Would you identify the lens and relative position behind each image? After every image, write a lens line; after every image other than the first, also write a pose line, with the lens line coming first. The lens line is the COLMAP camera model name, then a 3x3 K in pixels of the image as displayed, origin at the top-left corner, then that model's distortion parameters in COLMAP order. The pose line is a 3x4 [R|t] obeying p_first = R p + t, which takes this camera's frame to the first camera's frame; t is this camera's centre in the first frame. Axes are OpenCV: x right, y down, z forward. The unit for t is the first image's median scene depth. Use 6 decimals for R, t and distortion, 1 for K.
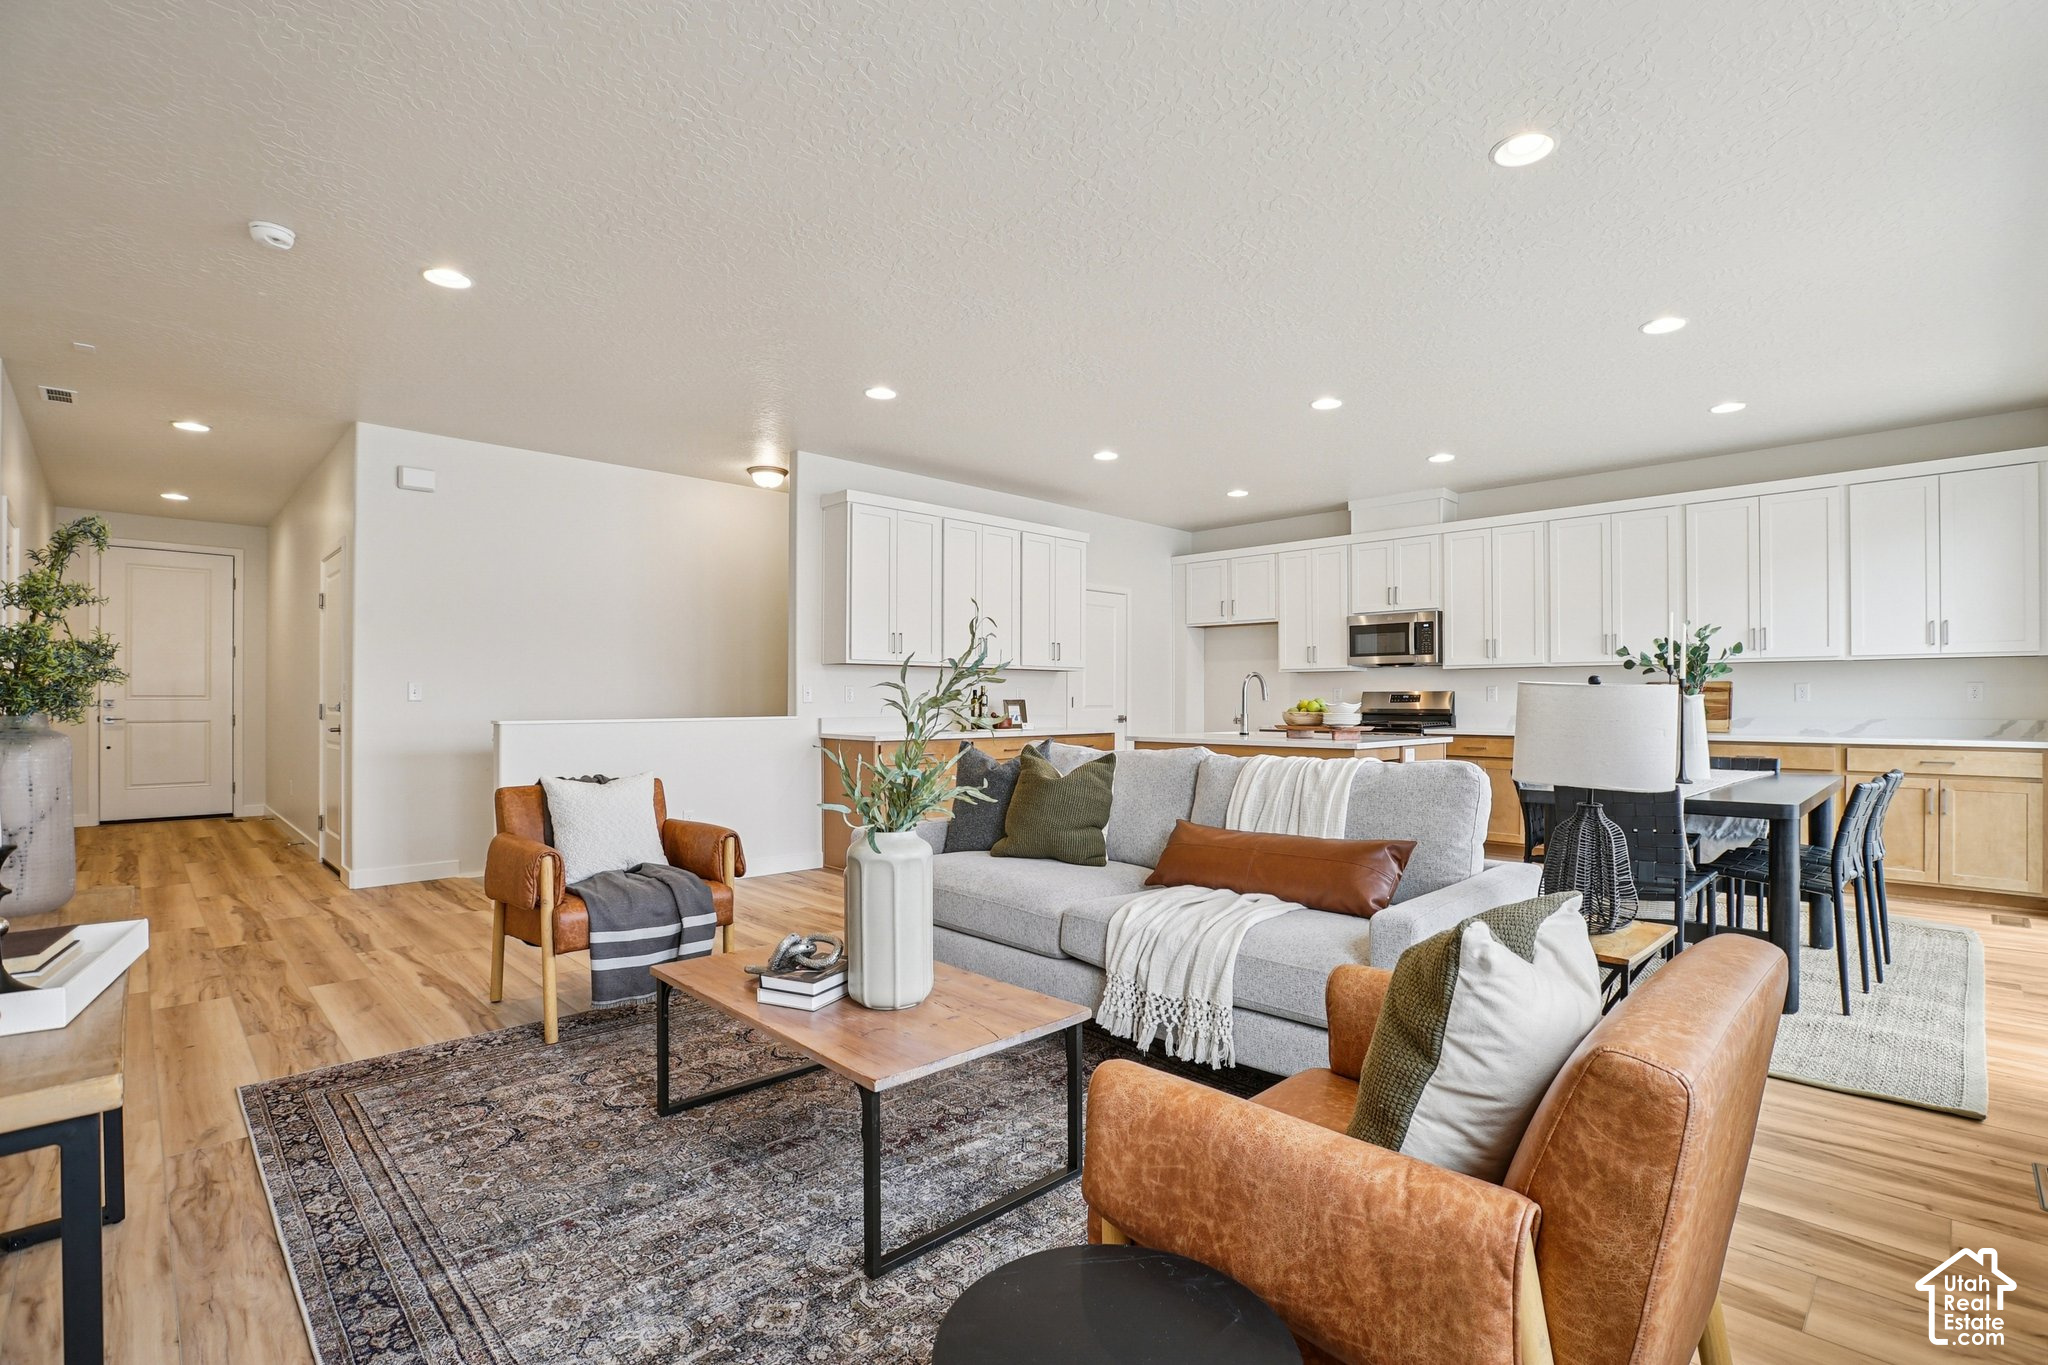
lens RADIAL K [[945.5, 0, 1030.1], [0, 945.5, 696.1], [0, 0, 1]] dist [-0.045674, 0.011074]
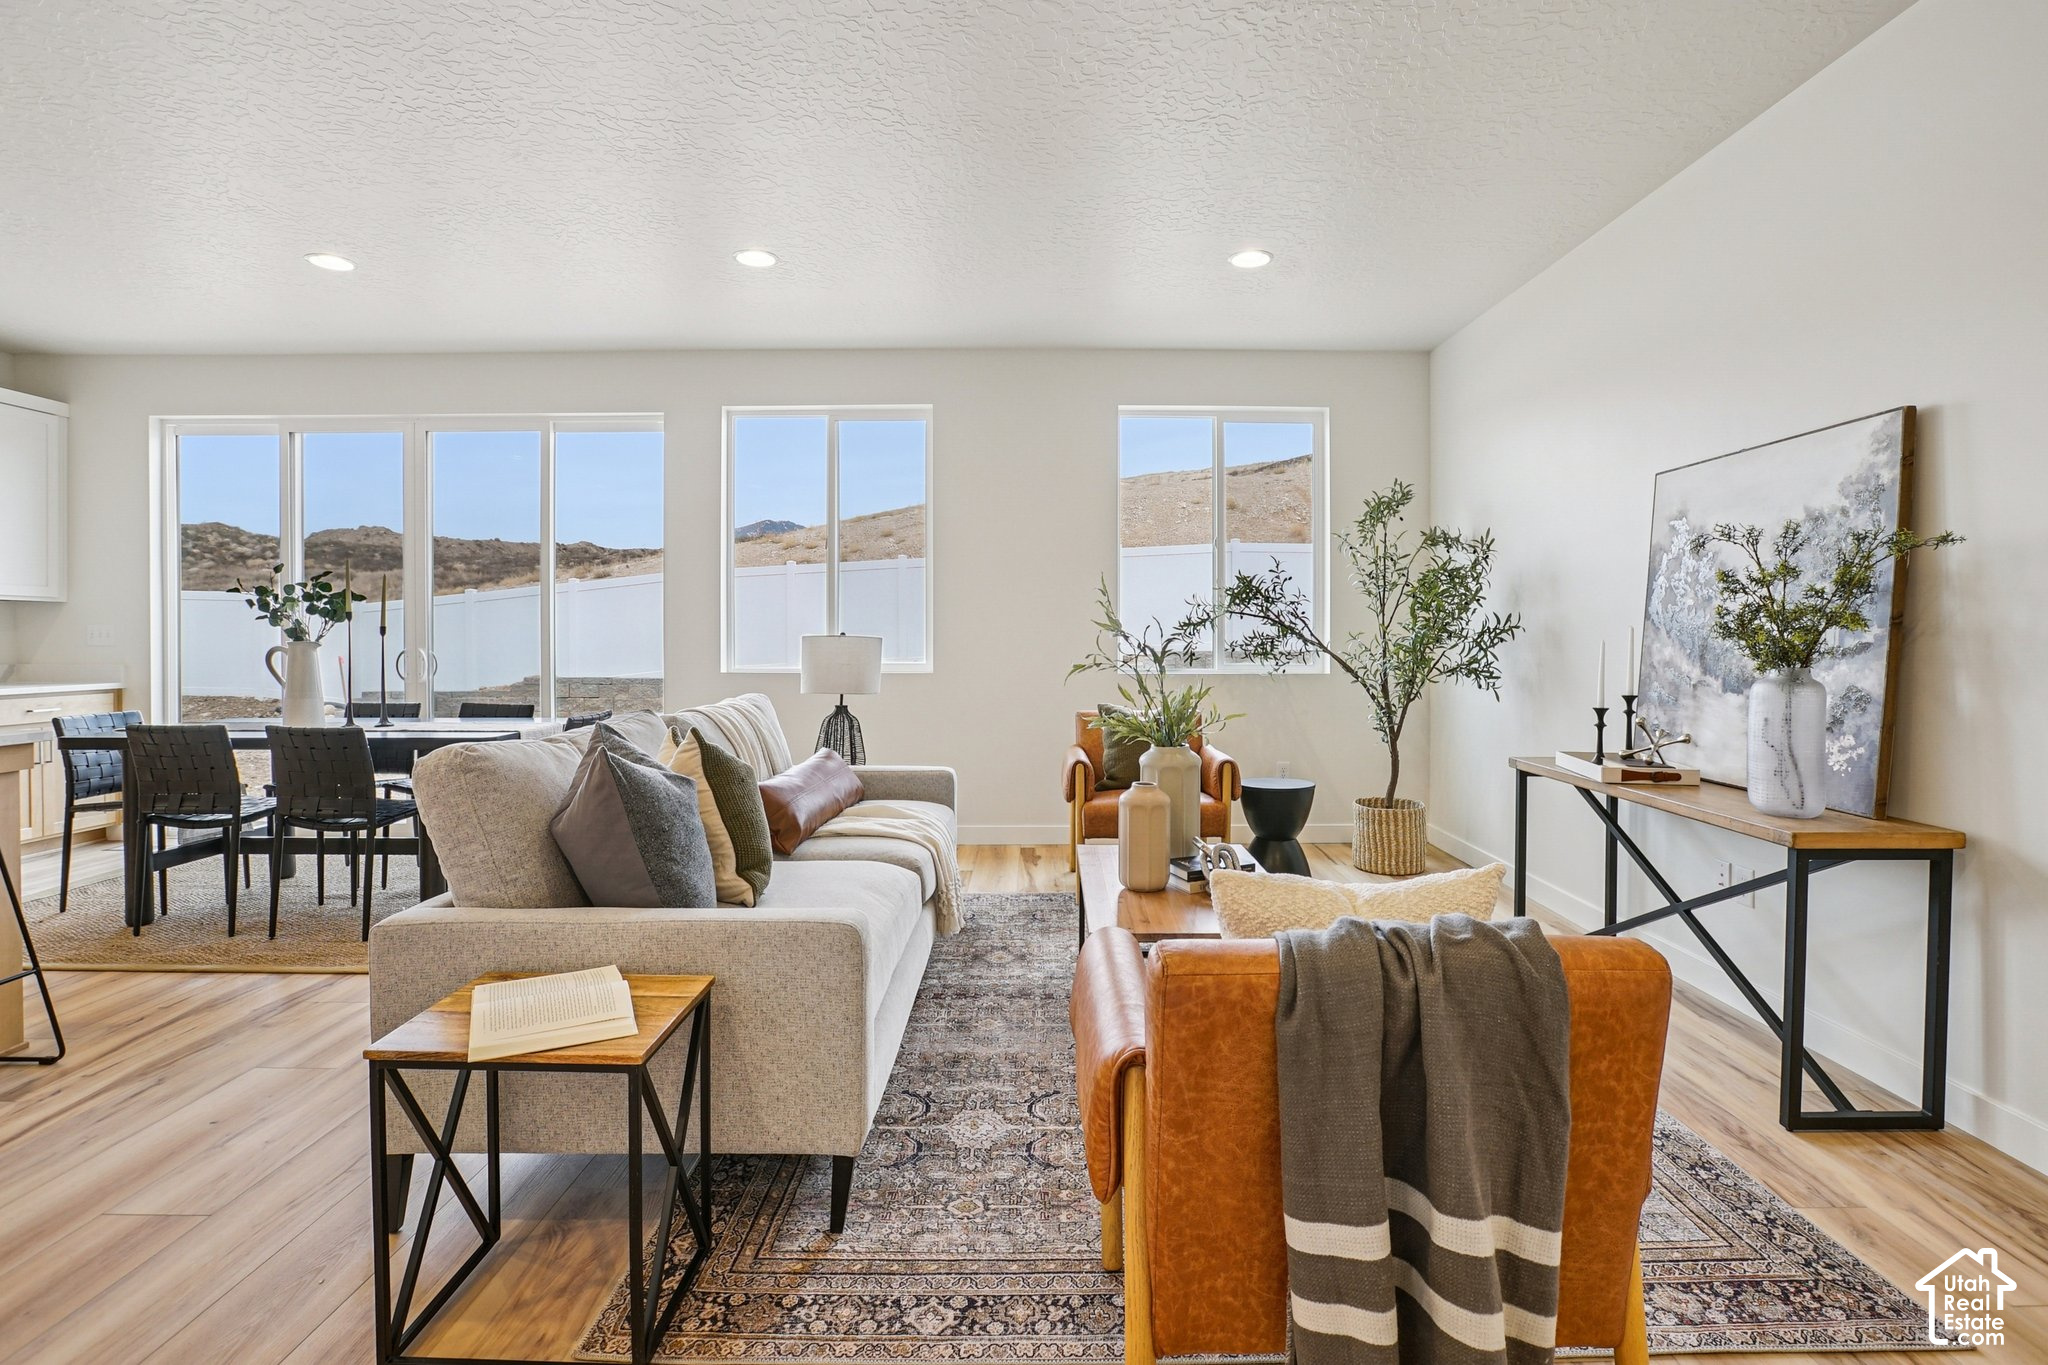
lens RADIAL K [[969.3, 0, 1046.1], [0, 969.3, 645.1], [0, 0, 1]] dist [-0.026274, 0.004536]
pose [[-0.722715, -0.009038, 0.691087, -0.643229], [-0.004040, 0.999953, 0.008853, -0.009569], [-0.691135, 0.003607, -0.722717, 1.380049]]
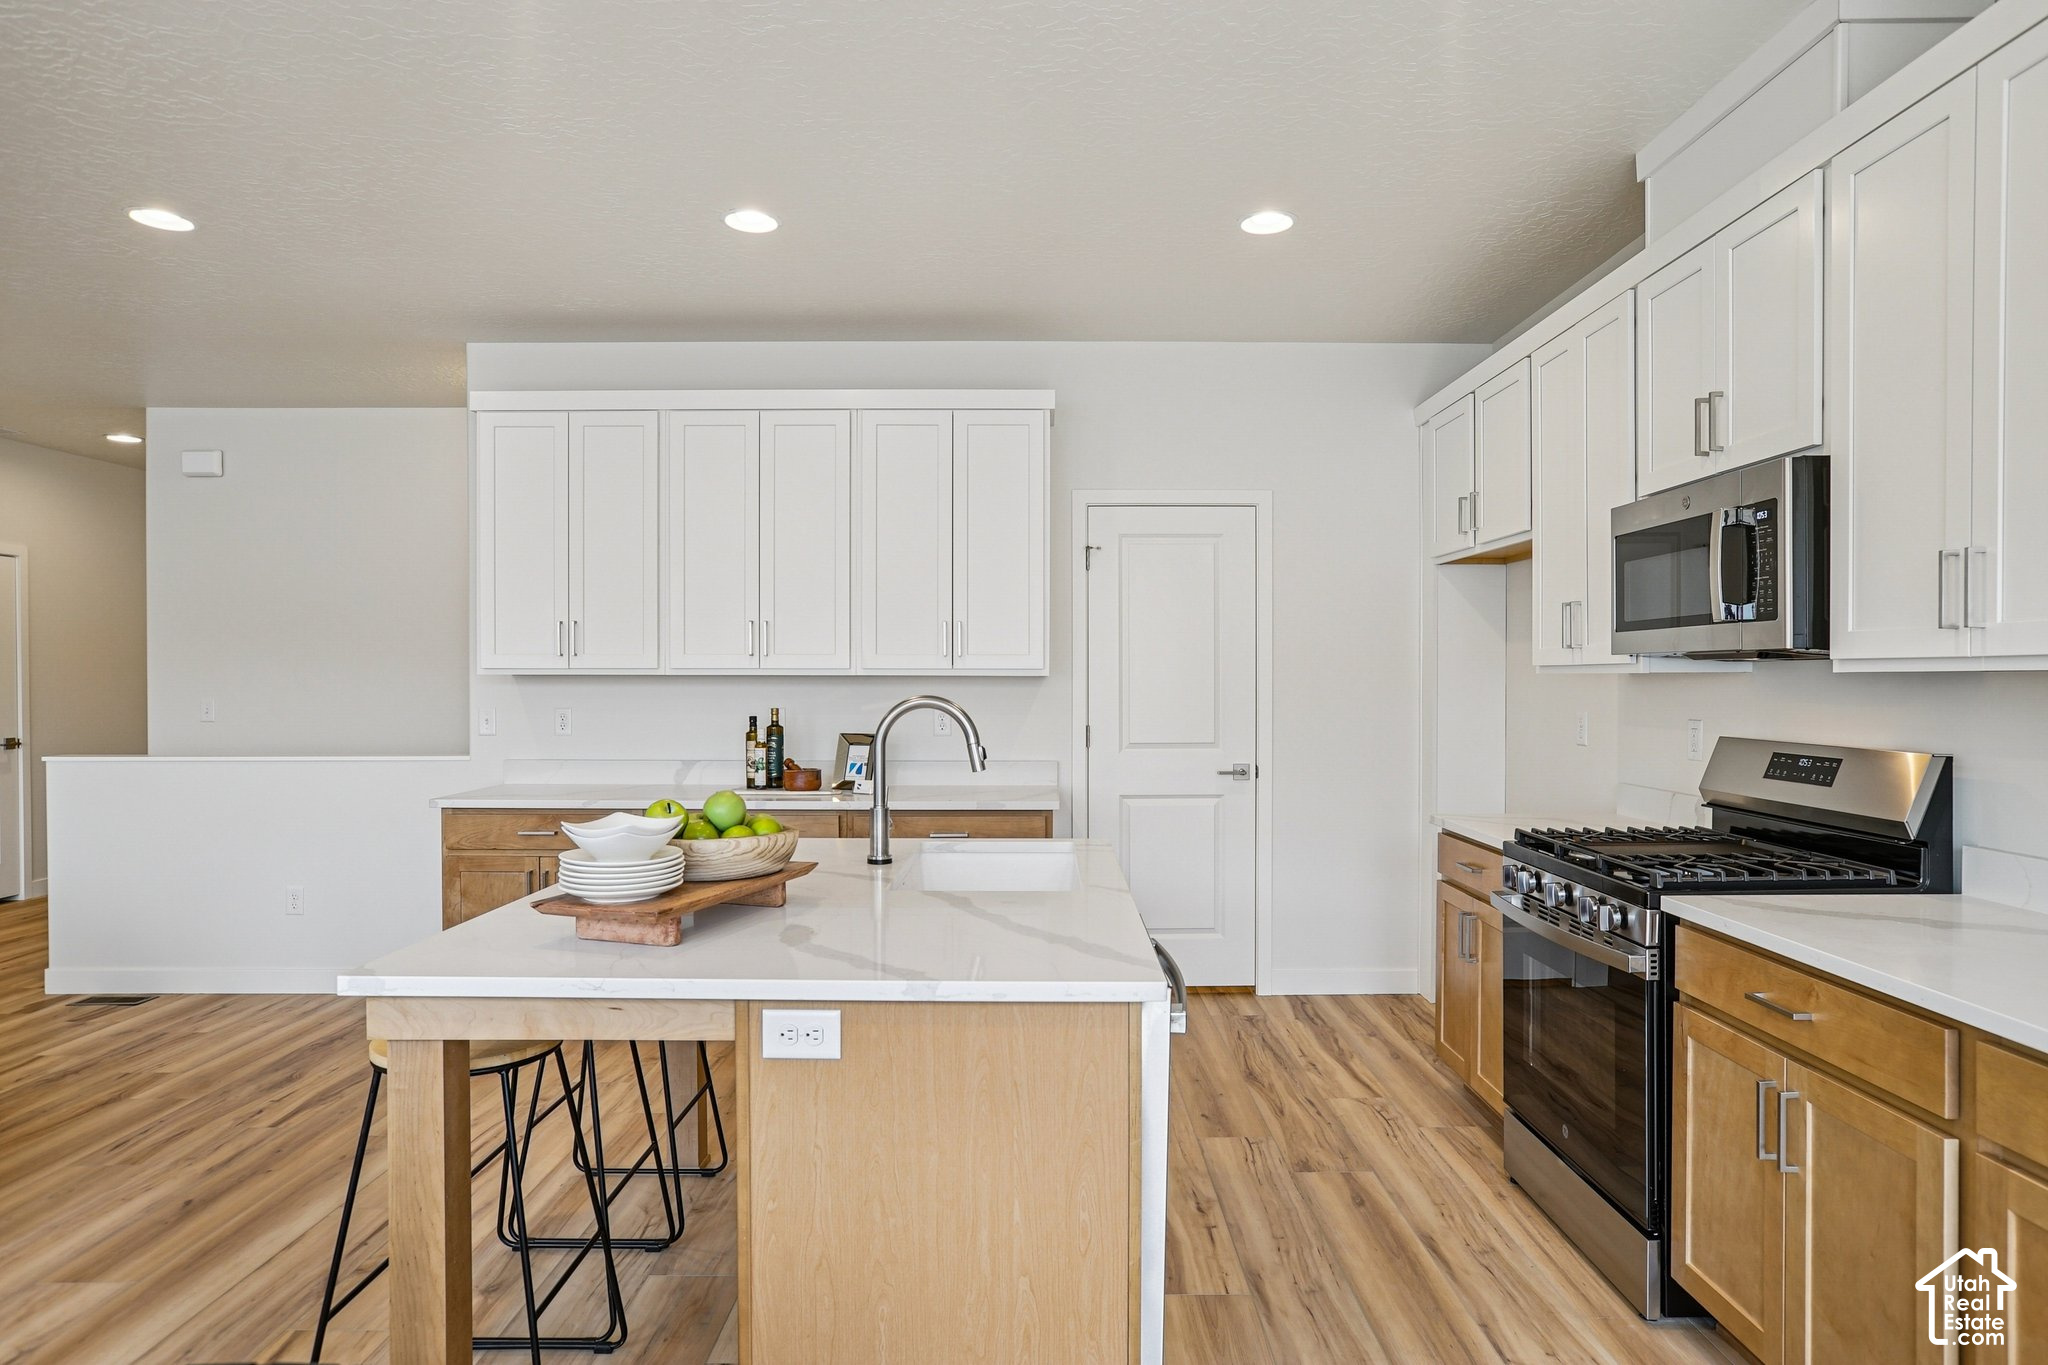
lens RADIAL K [[1172.4, 0, 1019.8], [0, 1172.4, 691.7], [0, 0, 1]] dist [-0.022665, 0.008034]
pose [[0.715247, 0.008202, -0.698824, 1.039455], [0.002743, 0.999890, 0.014542, -0.059361], [0.698867, -0.012318, 0.715146, 1.236096]]
